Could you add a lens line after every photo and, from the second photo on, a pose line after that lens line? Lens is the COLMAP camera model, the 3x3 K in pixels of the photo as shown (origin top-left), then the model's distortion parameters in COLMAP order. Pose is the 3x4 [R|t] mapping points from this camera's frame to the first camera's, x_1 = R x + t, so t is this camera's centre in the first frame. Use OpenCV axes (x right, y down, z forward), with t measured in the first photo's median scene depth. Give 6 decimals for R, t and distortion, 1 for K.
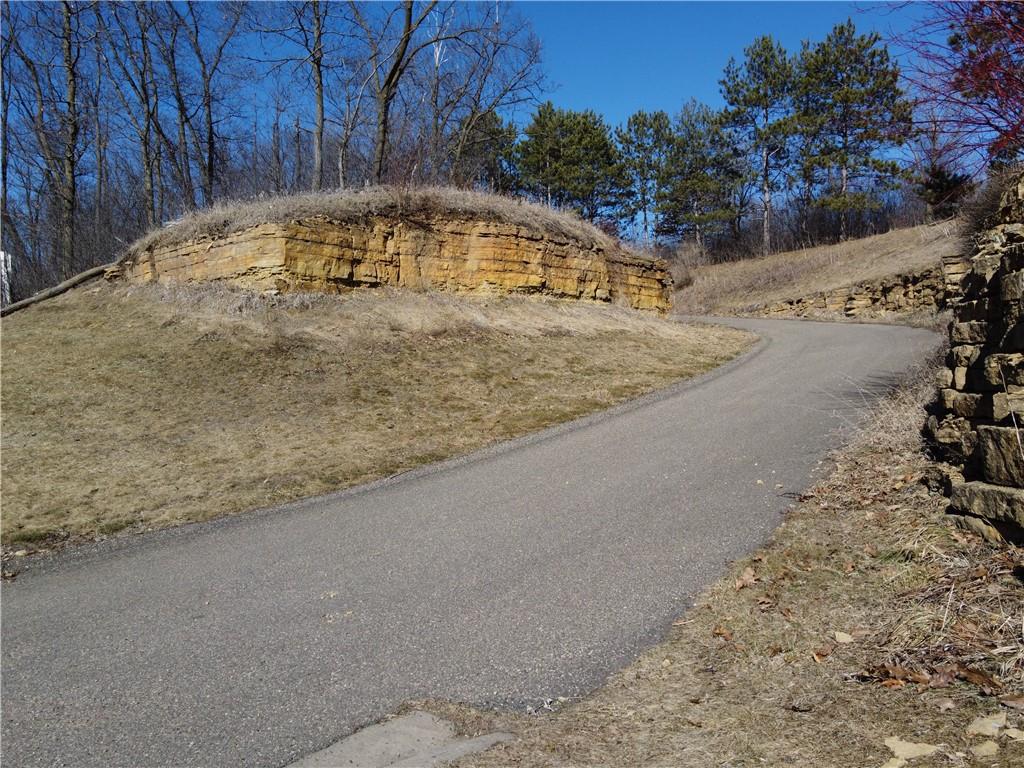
lens RADIAL K [[777.7, 0, 513.7], [0, 777.7, 385.5], [0, 0, 1]] dist [0.007007, 0.011434]
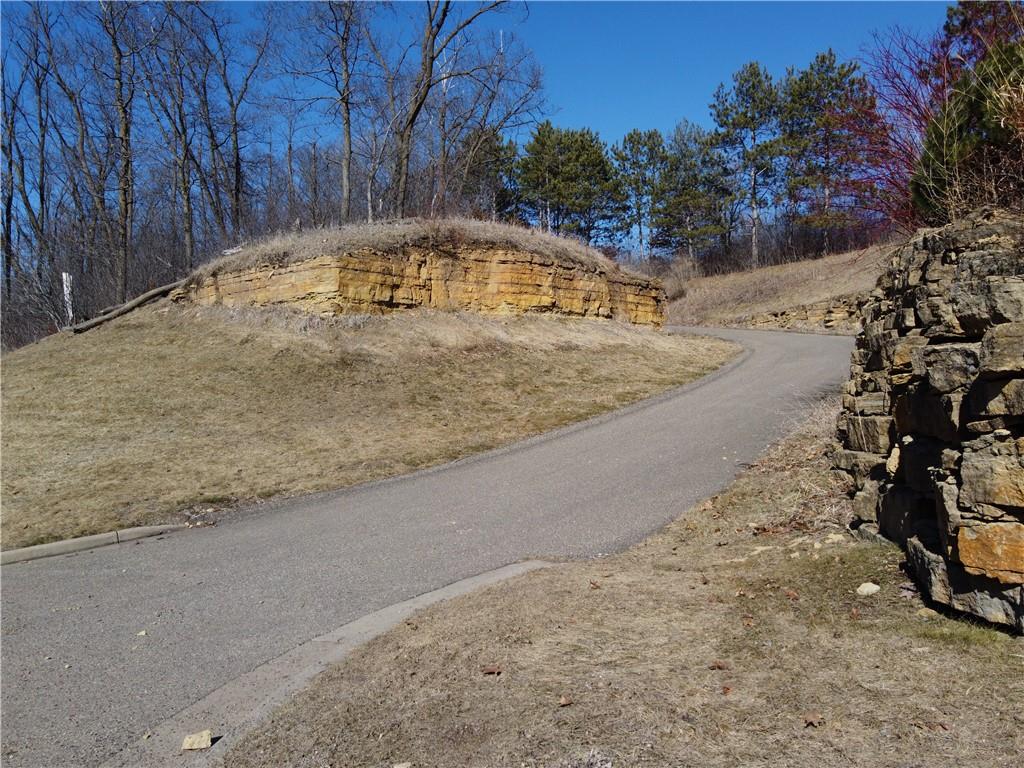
lens RADIAL K [[777.7, 0, 512.8], [0, 777.7, 383.4], [0, 0, 1]] dist [0.007007, 0.011434]
pose [[0.999984, -0.002168, 0.005192, -0.028664], [0.002223, 0.999942, -0.010583, -0.000606], [-0.005169, 0.010594, 0.999931, -0.149040]]
